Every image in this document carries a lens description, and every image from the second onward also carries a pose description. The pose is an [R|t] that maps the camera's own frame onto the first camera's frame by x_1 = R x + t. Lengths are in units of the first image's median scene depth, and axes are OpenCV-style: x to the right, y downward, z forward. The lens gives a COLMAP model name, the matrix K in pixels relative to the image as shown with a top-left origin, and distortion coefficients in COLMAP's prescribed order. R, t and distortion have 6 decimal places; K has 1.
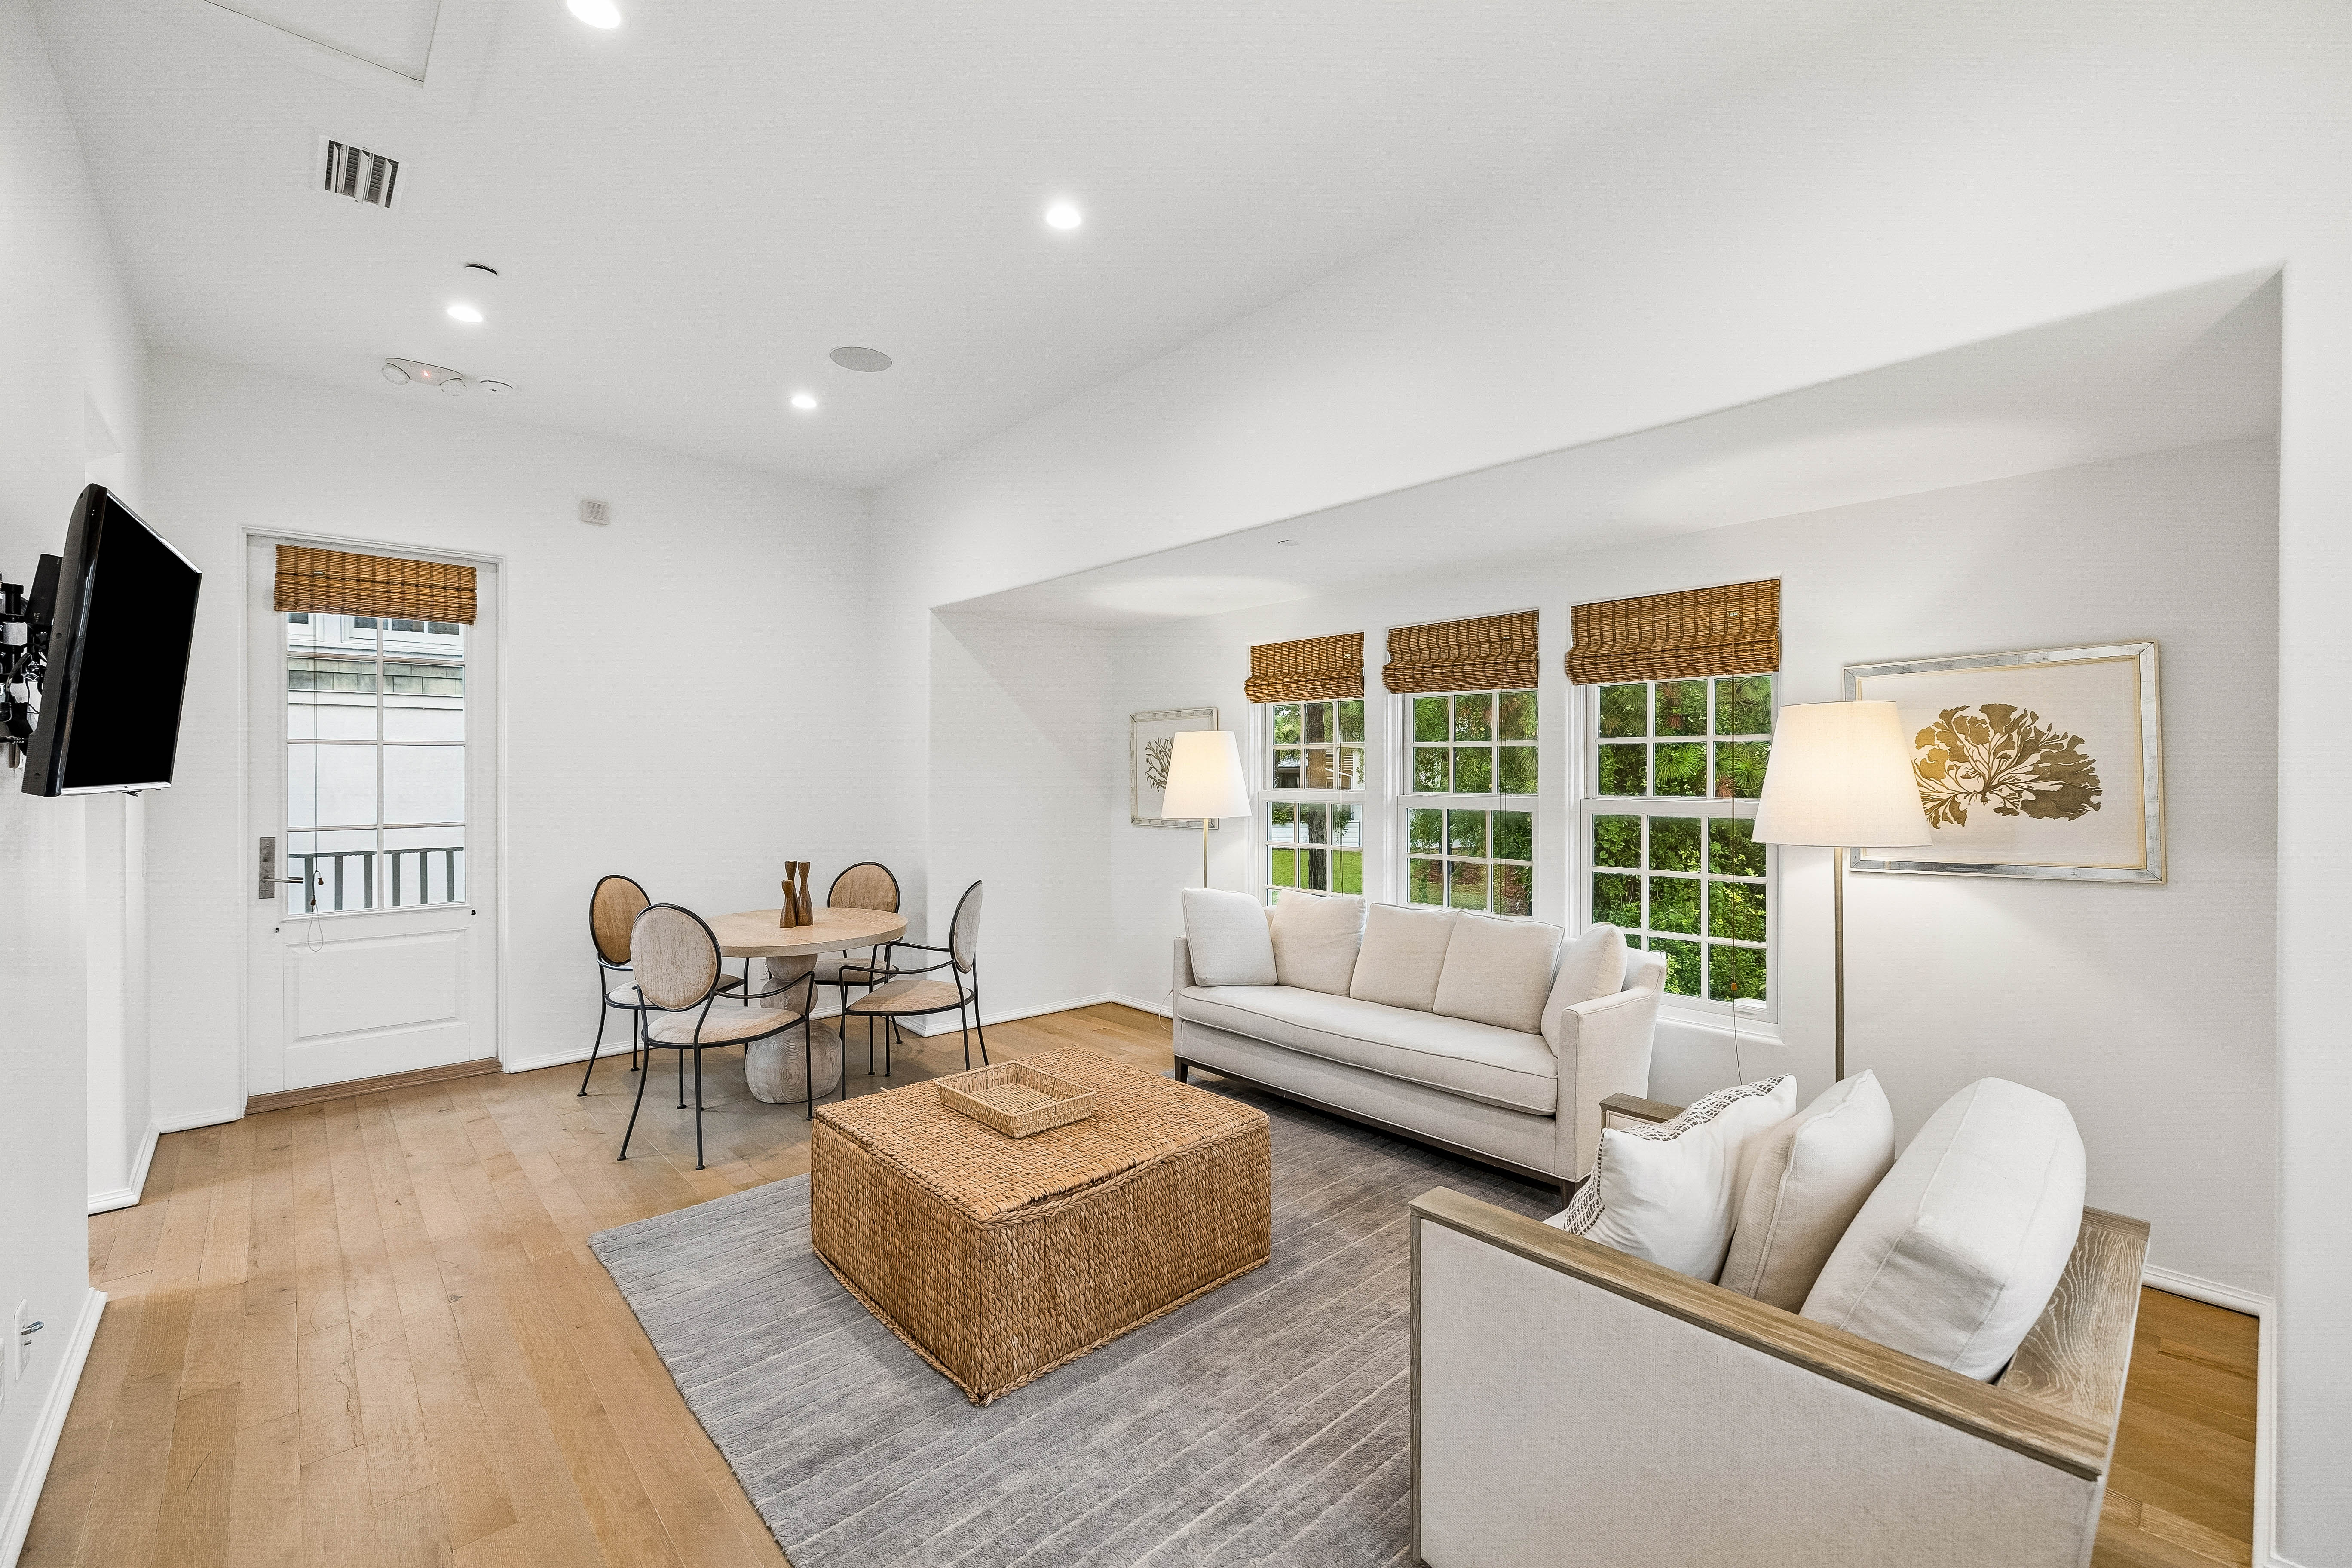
lens RADIAL K [[987.3, 0, 1182.0], [0, 987.3, 771.6], [0, 0, 1]] dist [0.000777, 0.000585]
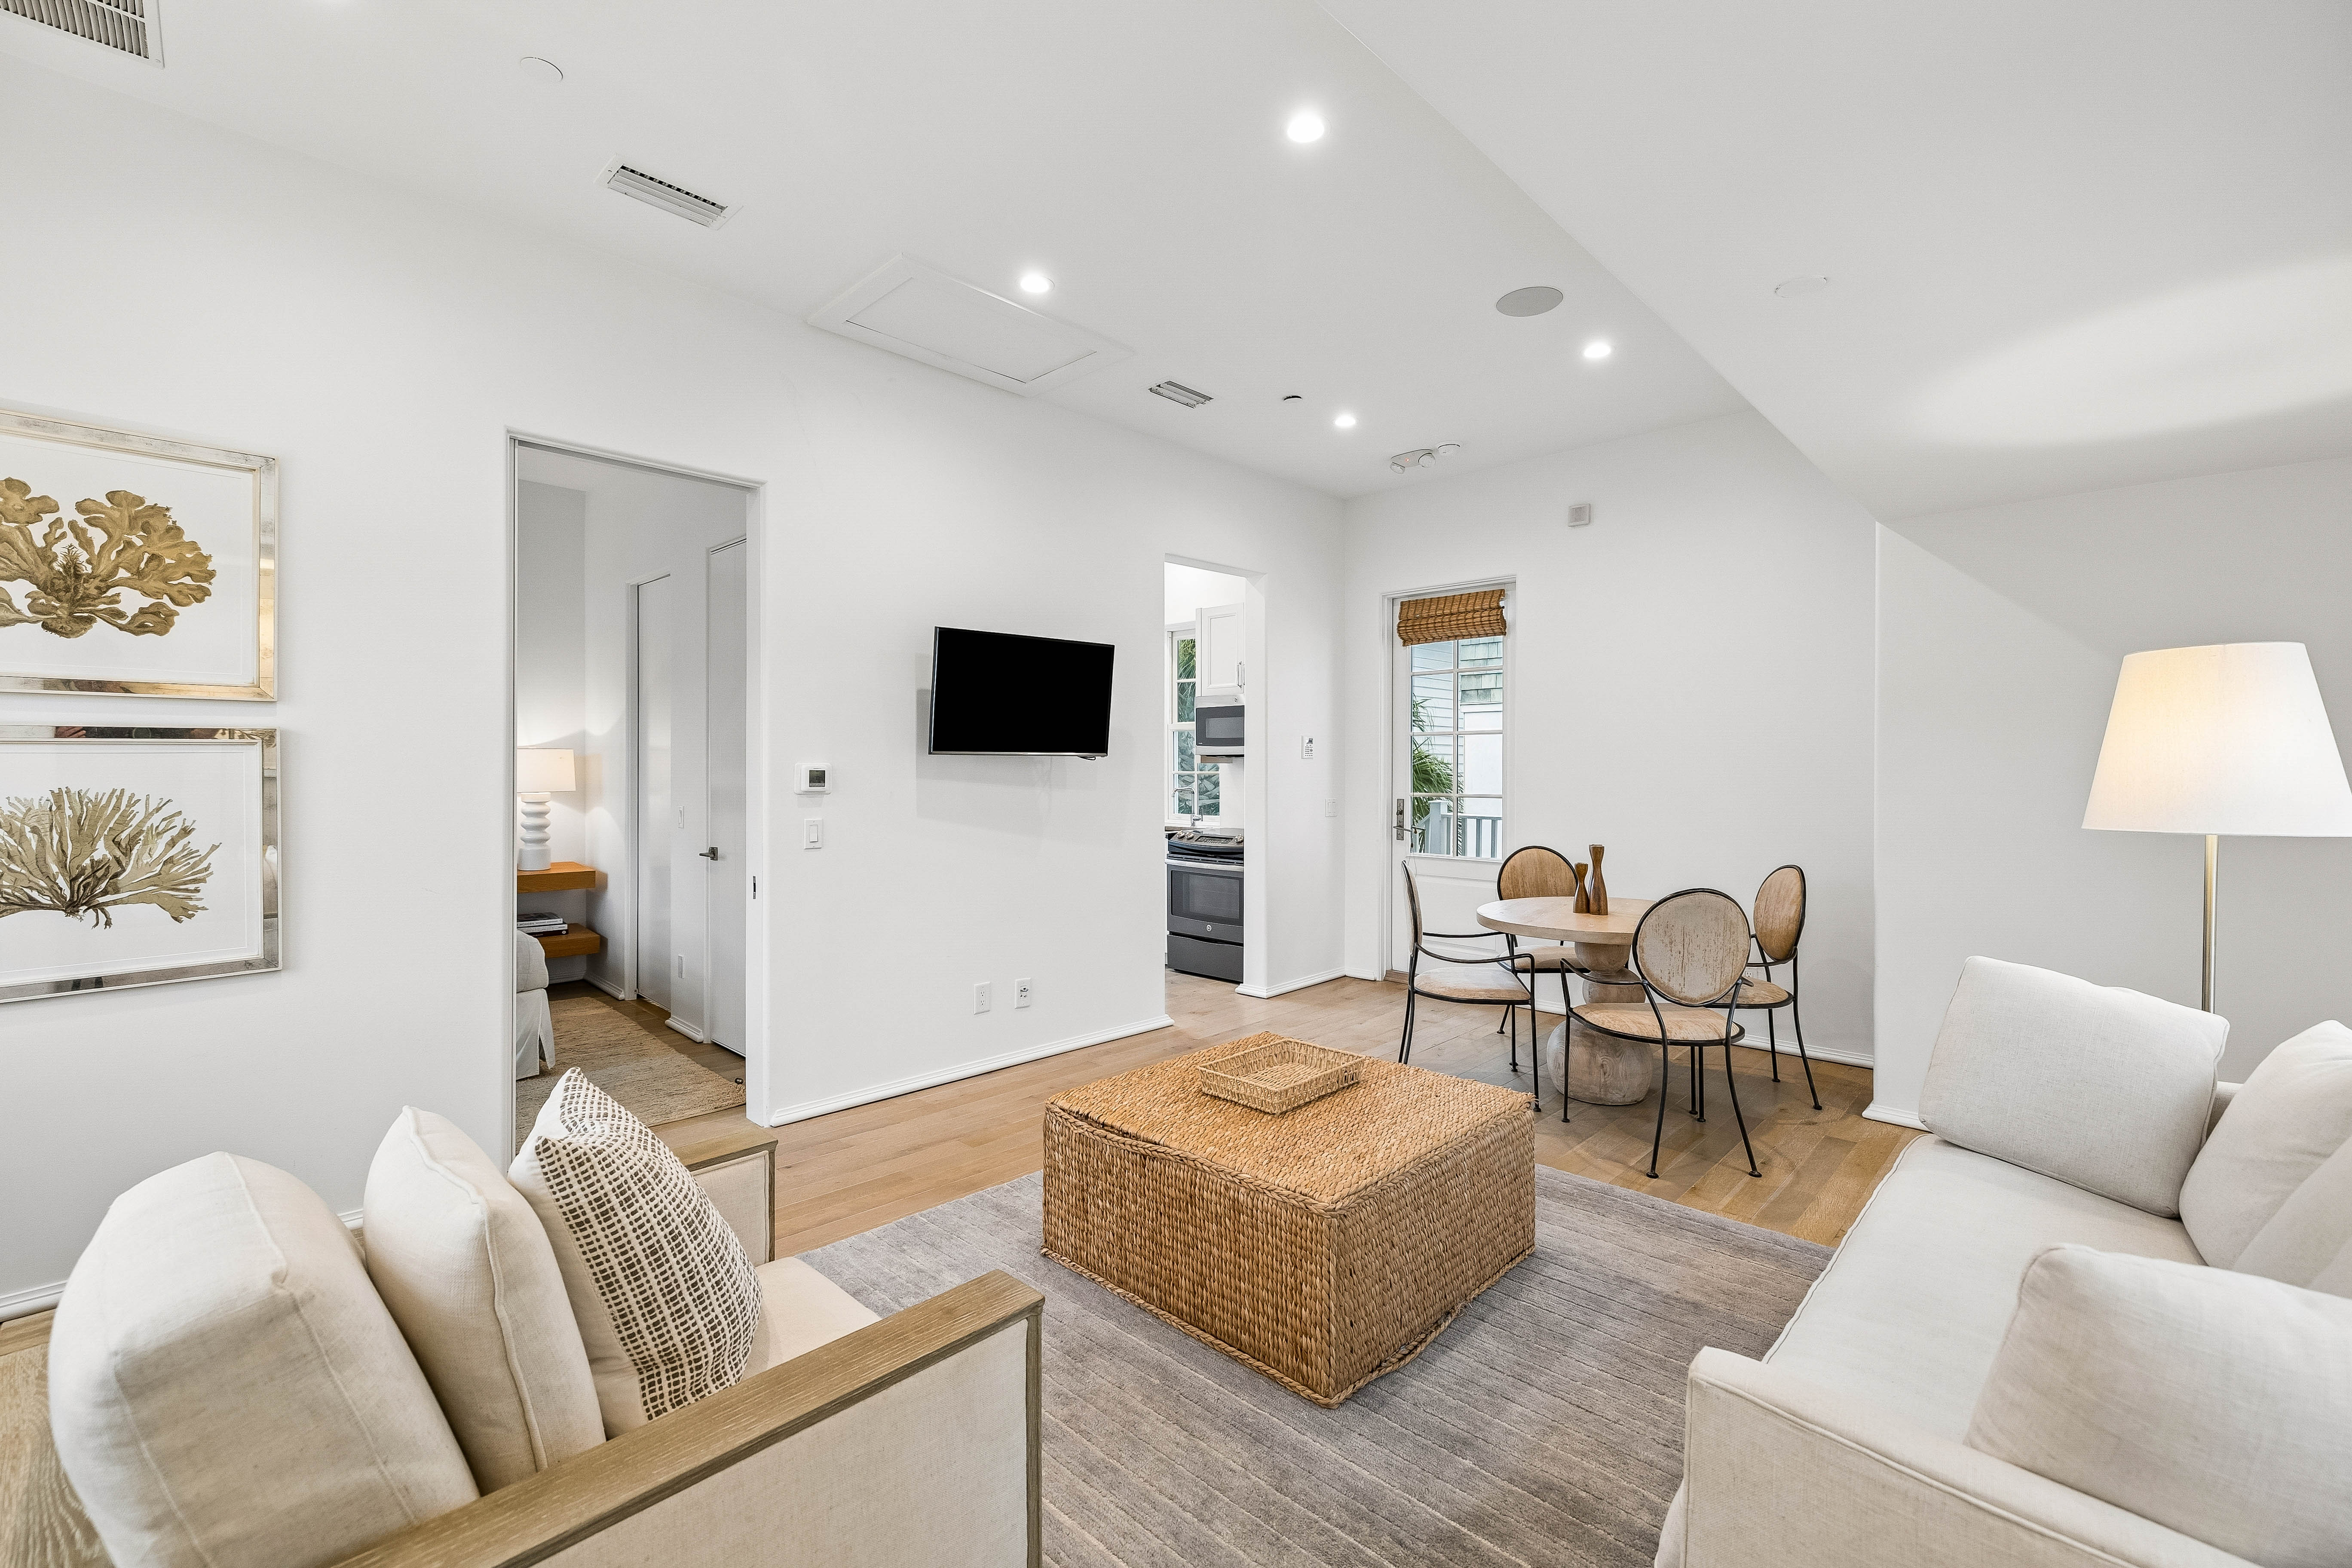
lens RADIAL K [[987.3, 0, 1182.0], [0, 987.3, 771.6], [0, 0, 1]] dist [0.000777, 0.000585]
pose [[0.061808, 0.003227, -0.998083, 0.537597], [-0.007641, 0.999967, 0.002760, 0.022984], [0.998059, 0.007456, 0.061831, 0.575818]]
